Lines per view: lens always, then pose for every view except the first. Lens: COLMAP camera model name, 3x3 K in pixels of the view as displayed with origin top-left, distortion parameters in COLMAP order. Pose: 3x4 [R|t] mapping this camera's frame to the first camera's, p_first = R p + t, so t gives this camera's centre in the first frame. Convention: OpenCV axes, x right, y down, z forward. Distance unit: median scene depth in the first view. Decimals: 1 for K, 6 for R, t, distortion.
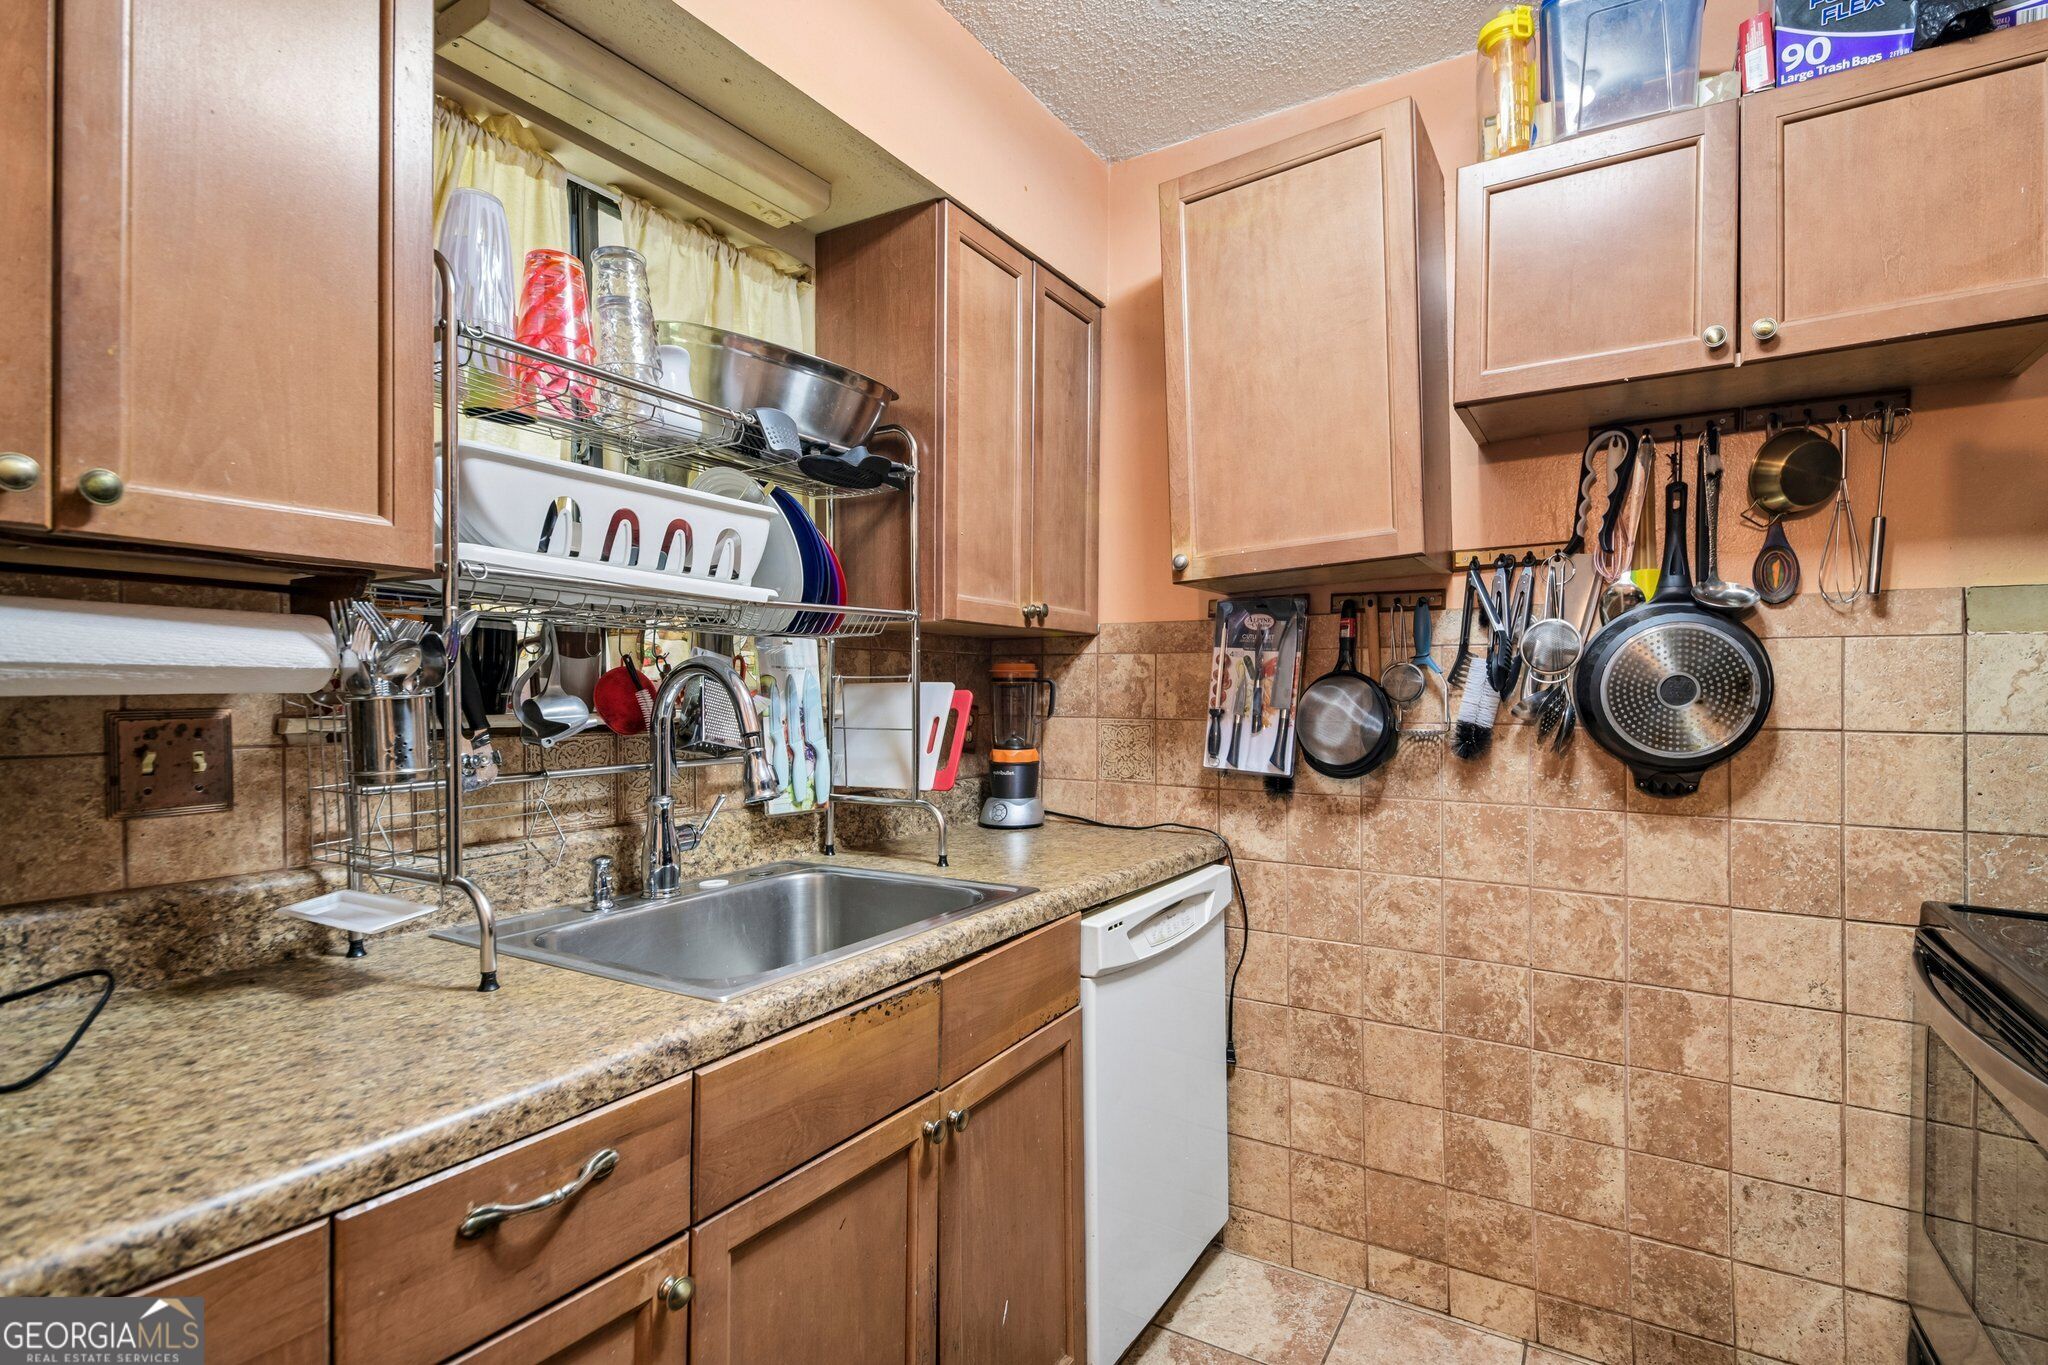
lens RADIAL K [[962.6, 0, 1021.7], [0, 962.6, 708.7], [0, 0, 1]] dist [-0.002489, -0.013578]
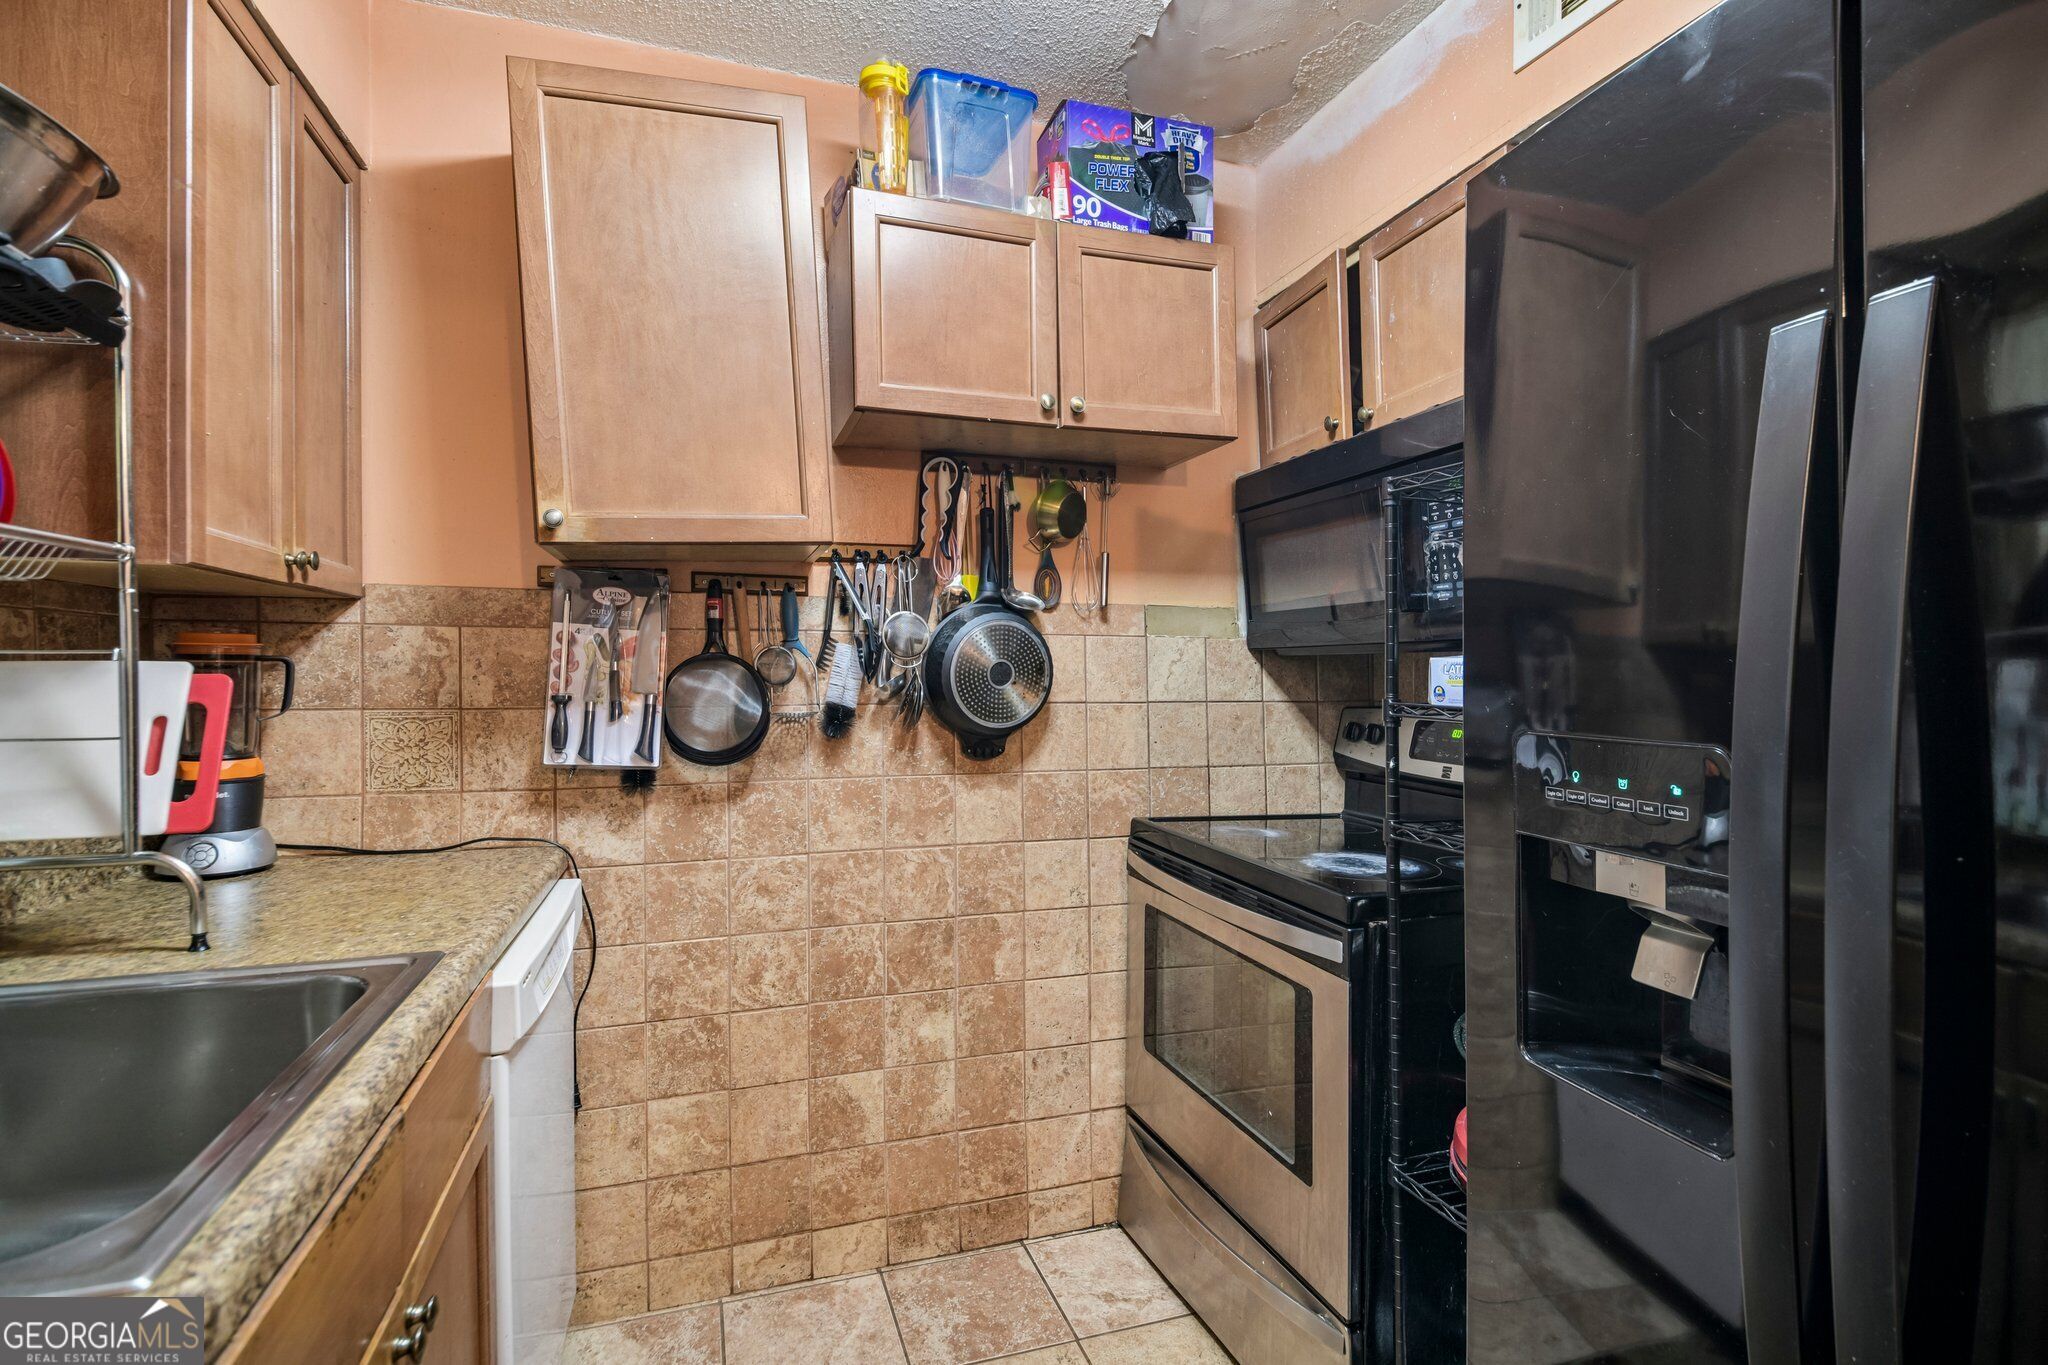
lens RADIAL K [[936.2, 0, 1027.3], [0, 936.2, 664.6], [0, 0, 1]] dist [0.036667, -0.051399]
pose [[0.618757, 0.006544, 0.785555, -0.218580], [0.012443, 0.999758, -0.018129, -0.007126], [-0.785484, 0.020993, 0.618526, 0.180650]]
